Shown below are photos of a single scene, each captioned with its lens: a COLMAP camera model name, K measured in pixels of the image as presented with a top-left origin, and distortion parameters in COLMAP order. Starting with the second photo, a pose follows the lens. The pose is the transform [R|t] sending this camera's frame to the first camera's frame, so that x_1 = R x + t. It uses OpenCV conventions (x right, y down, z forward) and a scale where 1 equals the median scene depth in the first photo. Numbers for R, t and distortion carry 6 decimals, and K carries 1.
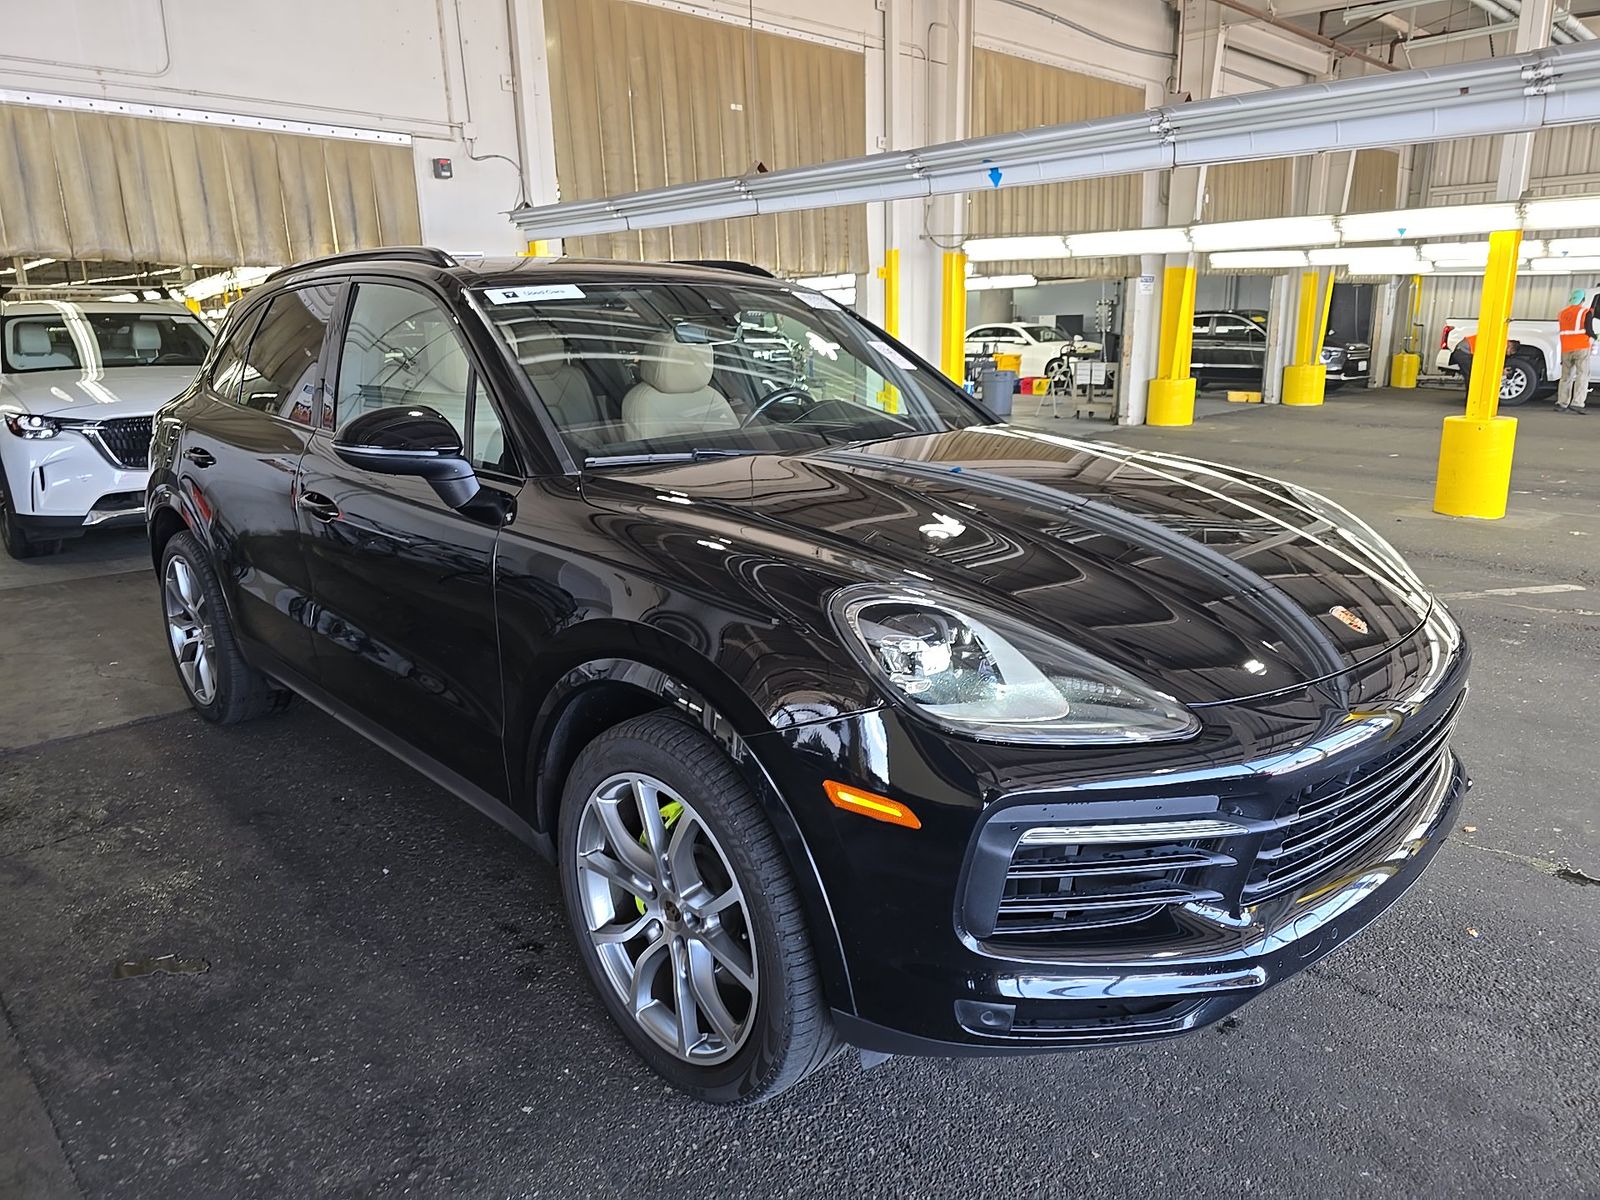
lens RADIAL K [[1064.2, 0, 809.7], [0, 1064.2, 596.6], [0, 0, 1]] dist [0.026415, -0.027737]
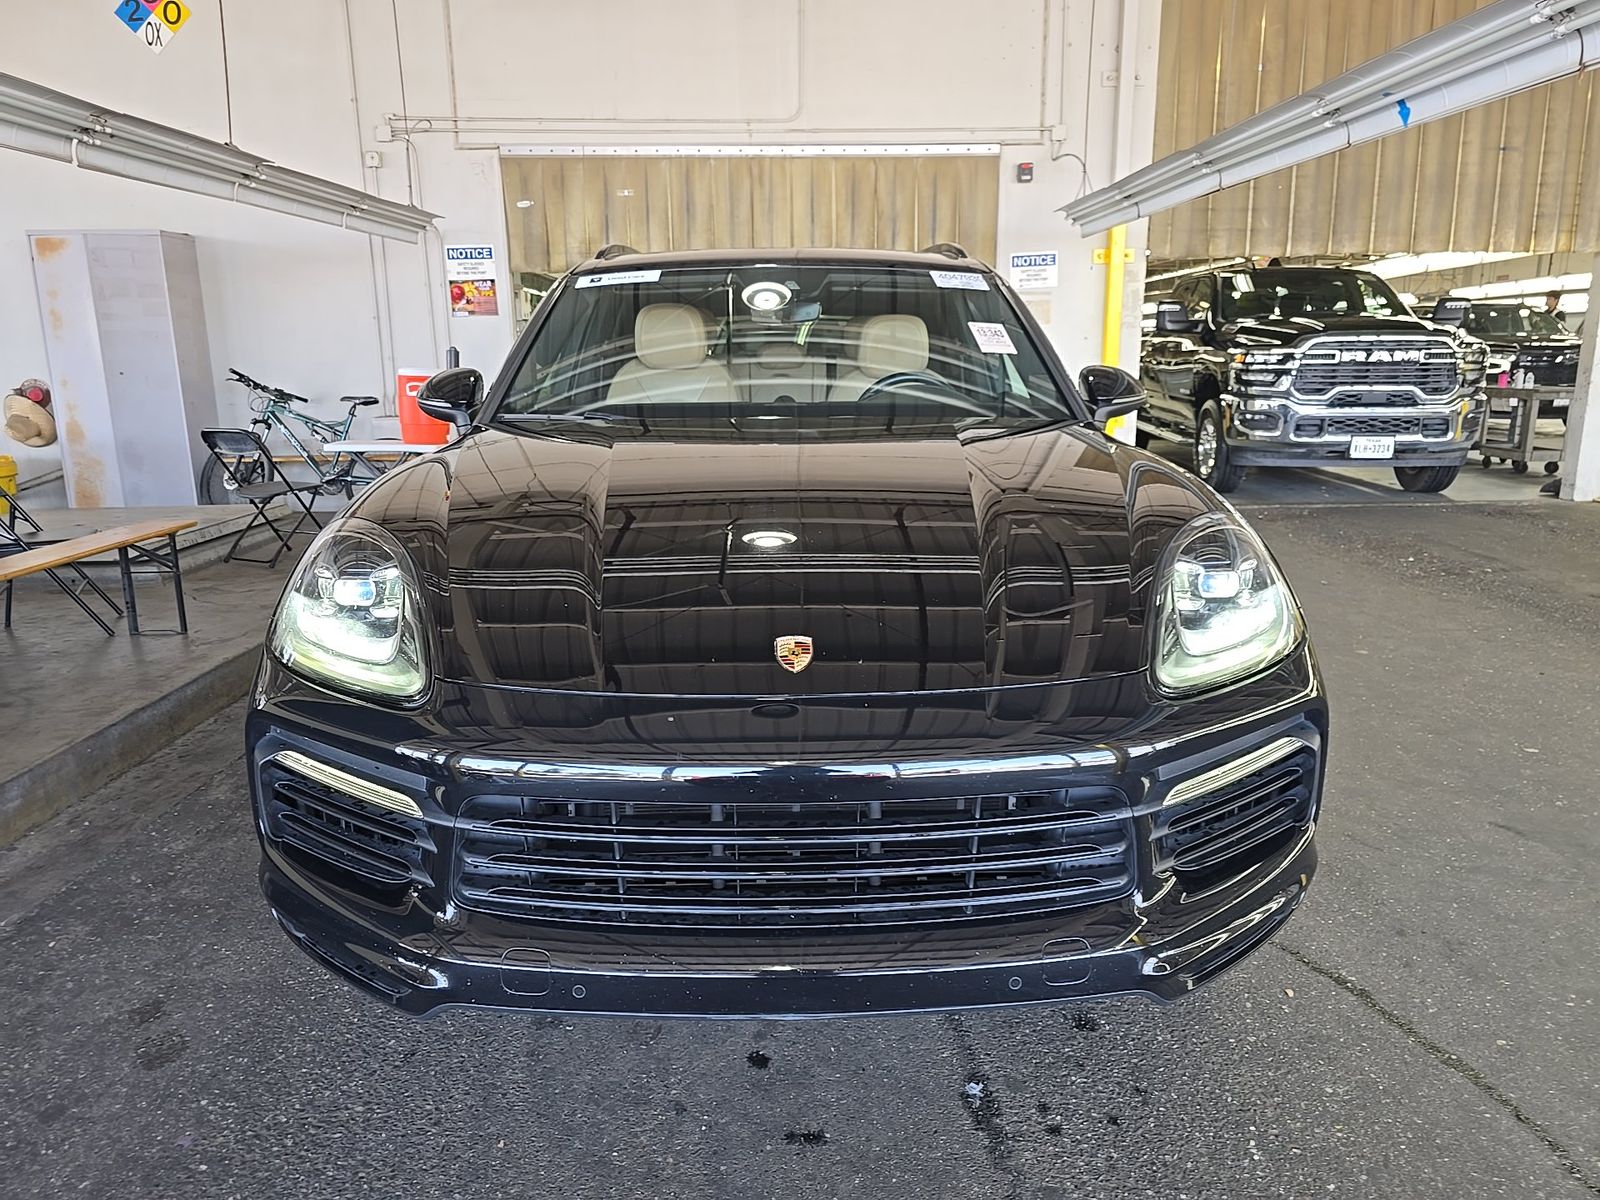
lens RADIAL K [[1064.2, 0, 809.7], [0, 1064.2, 596.6], [0, 0, 1]] dist [0.026415, -0.027737]
pose [[0.750805, 0.154946, -0.642093, 0.261257], [-0.158066, 0.985999, 0.053108, -0.017091], [0.641332, 0.061619, 0.764785, 0.107344]]
